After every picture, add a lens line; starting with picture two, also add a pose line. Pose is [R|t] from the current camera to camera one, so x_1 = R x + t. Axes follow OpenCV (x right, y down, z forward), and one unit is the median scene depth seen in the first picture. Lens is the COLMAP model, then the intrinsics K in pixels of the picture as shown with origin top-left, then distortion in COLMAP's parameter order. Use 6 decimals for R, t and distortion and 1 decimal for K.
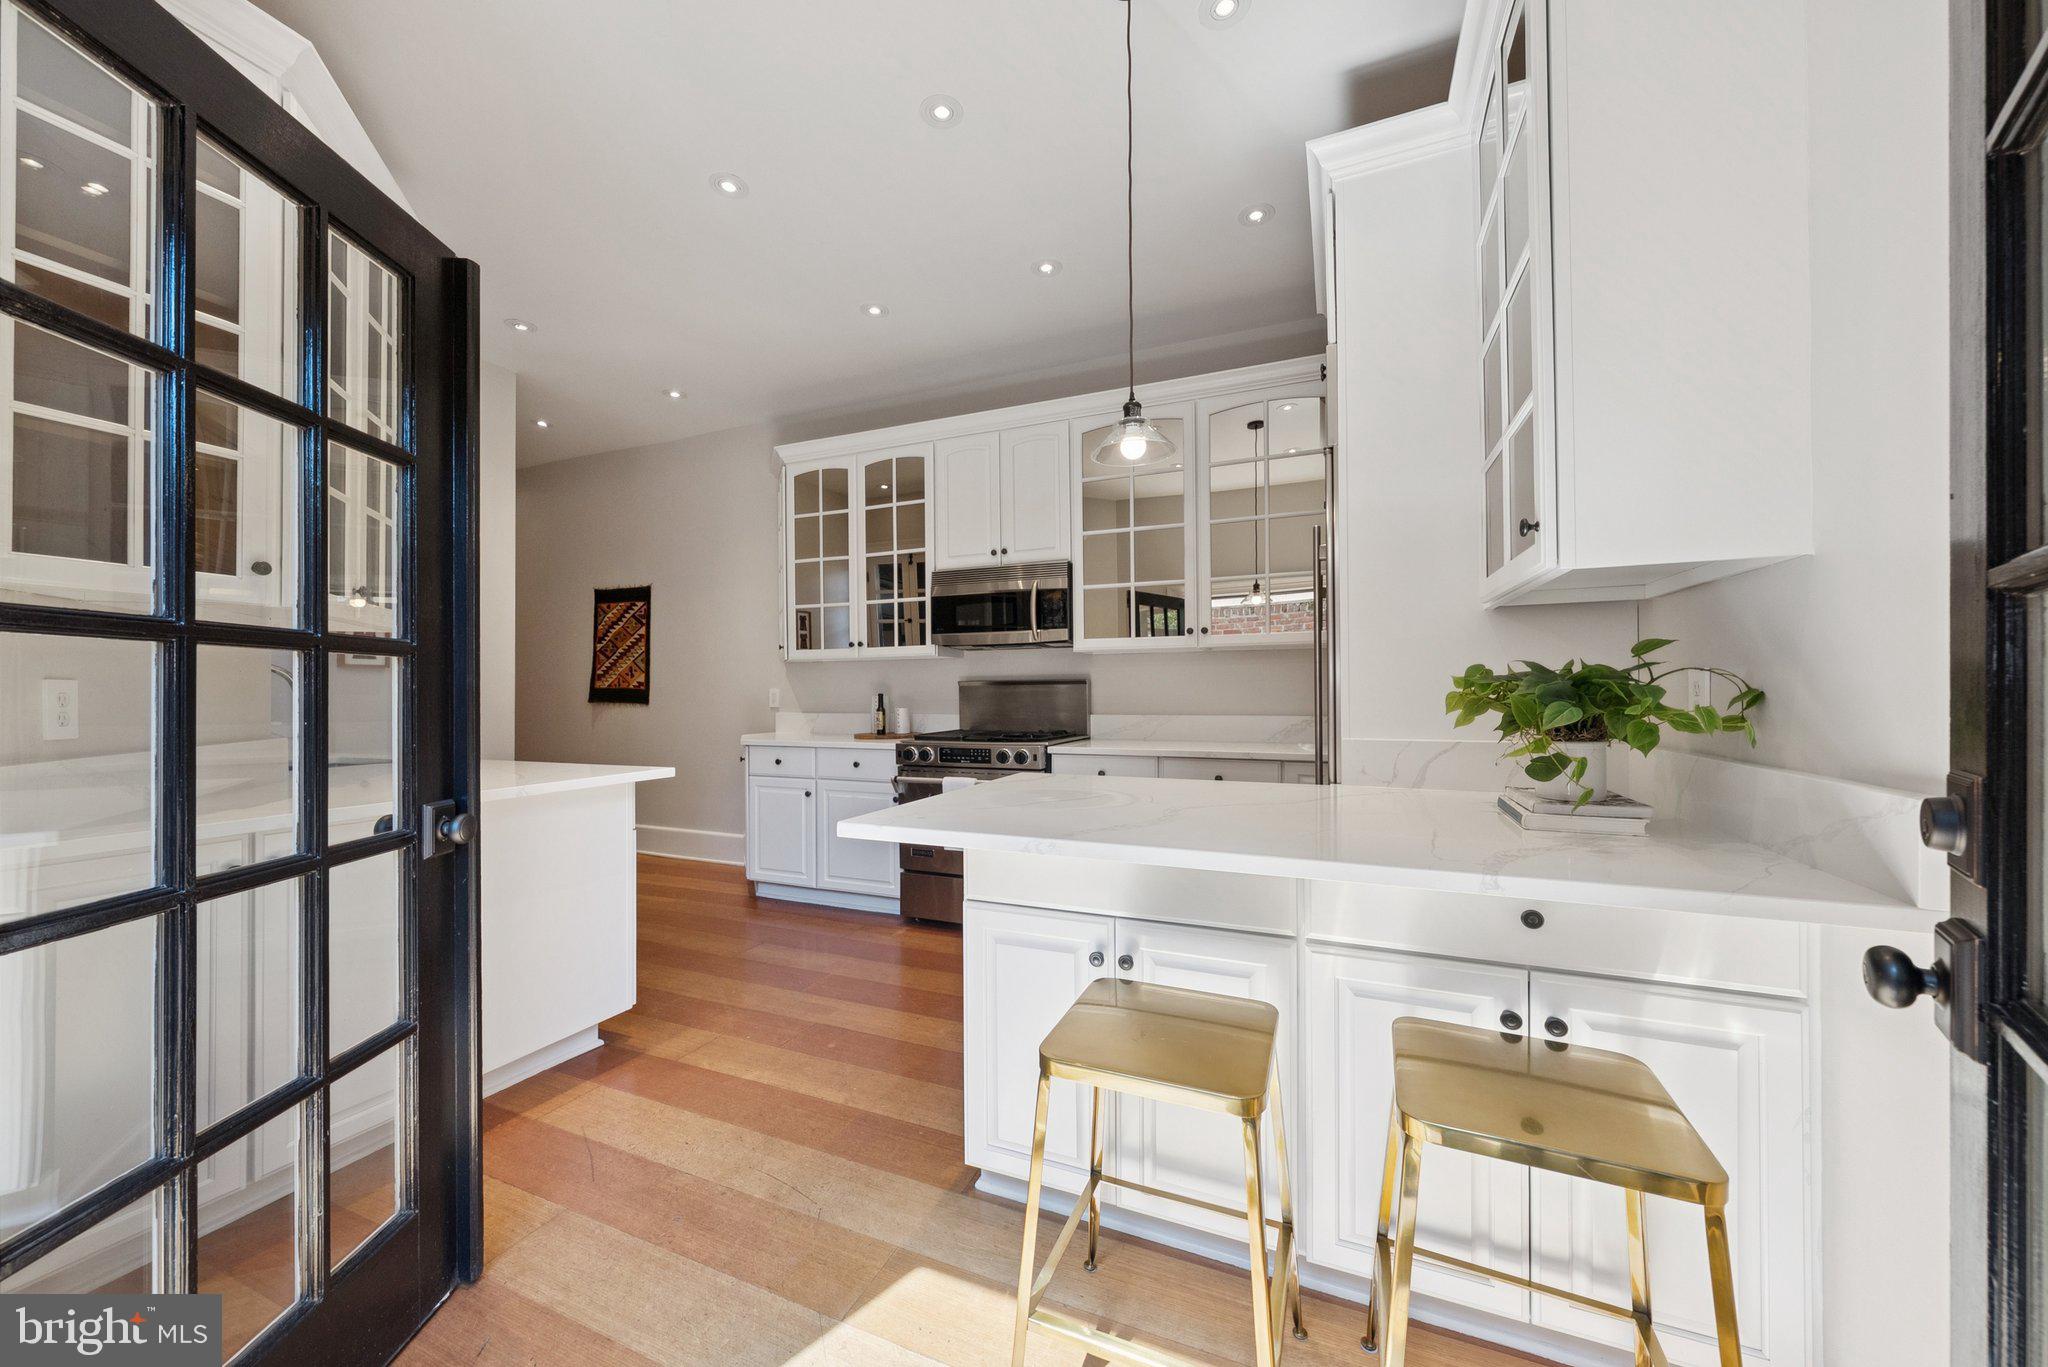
lens RADIAL K [[719.2, 0, 1024.0], [0, 719.2, 683.5], [0, 0, 1]] dist [0.000636, 0.000065]
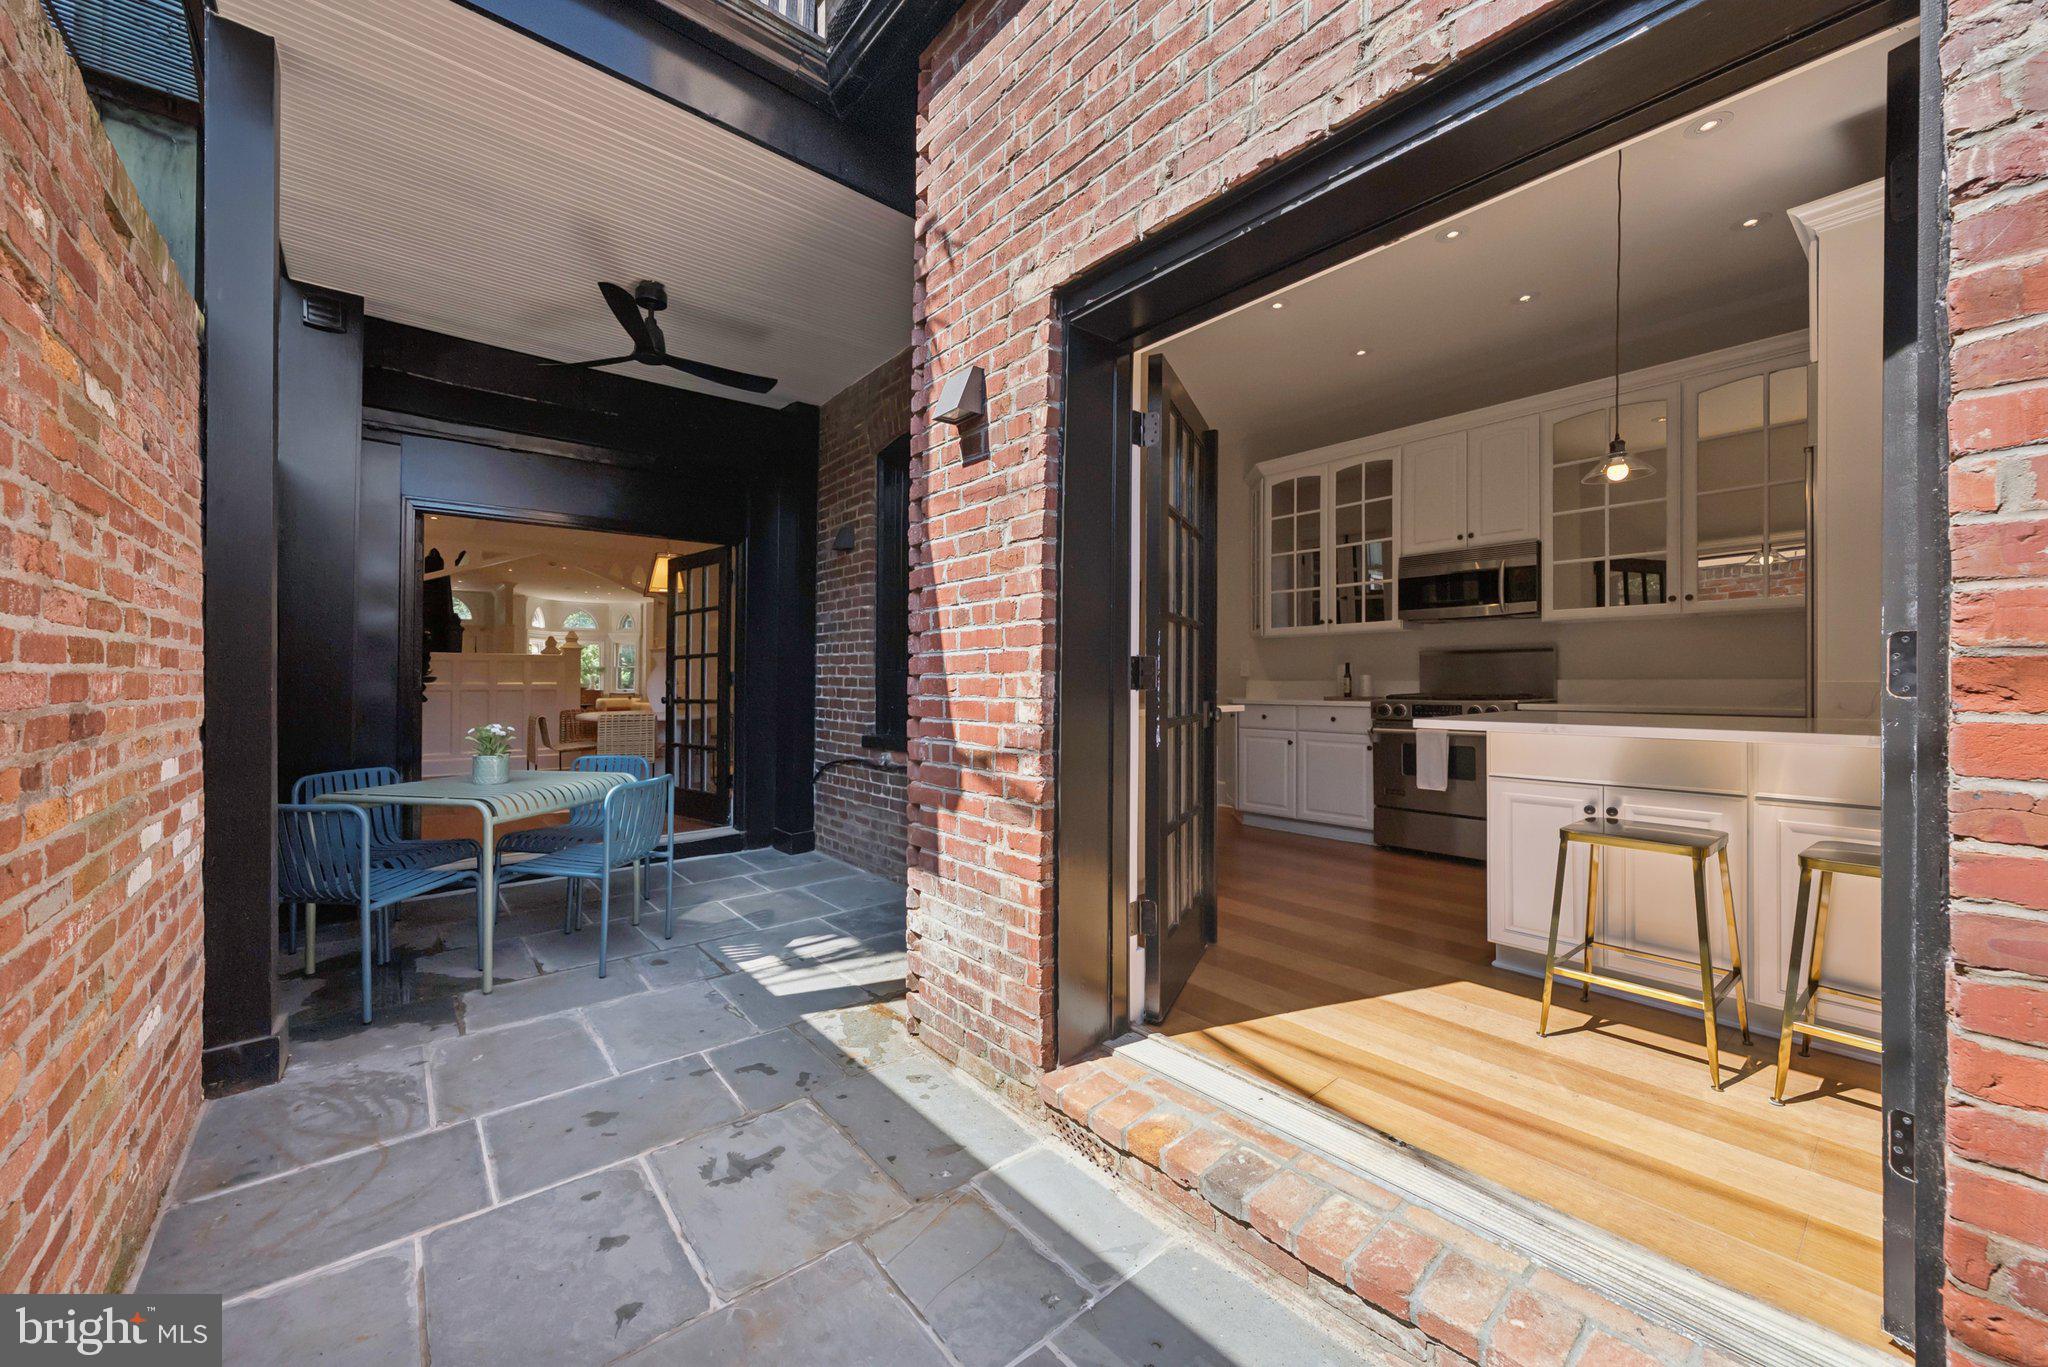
lens RADIAL K [[800.1, 0, 1036.1], [0, 800.1, 685.9], [0, 0, 1]] dist [0.000359, -0.000084]
pose [[0.898700, 0.003313, -0.438552, -0.088921], [0.005563, 0.999805, 0.018953, 0.026769], [0.438529, -0.019473, 0.898506, -0.444326]]
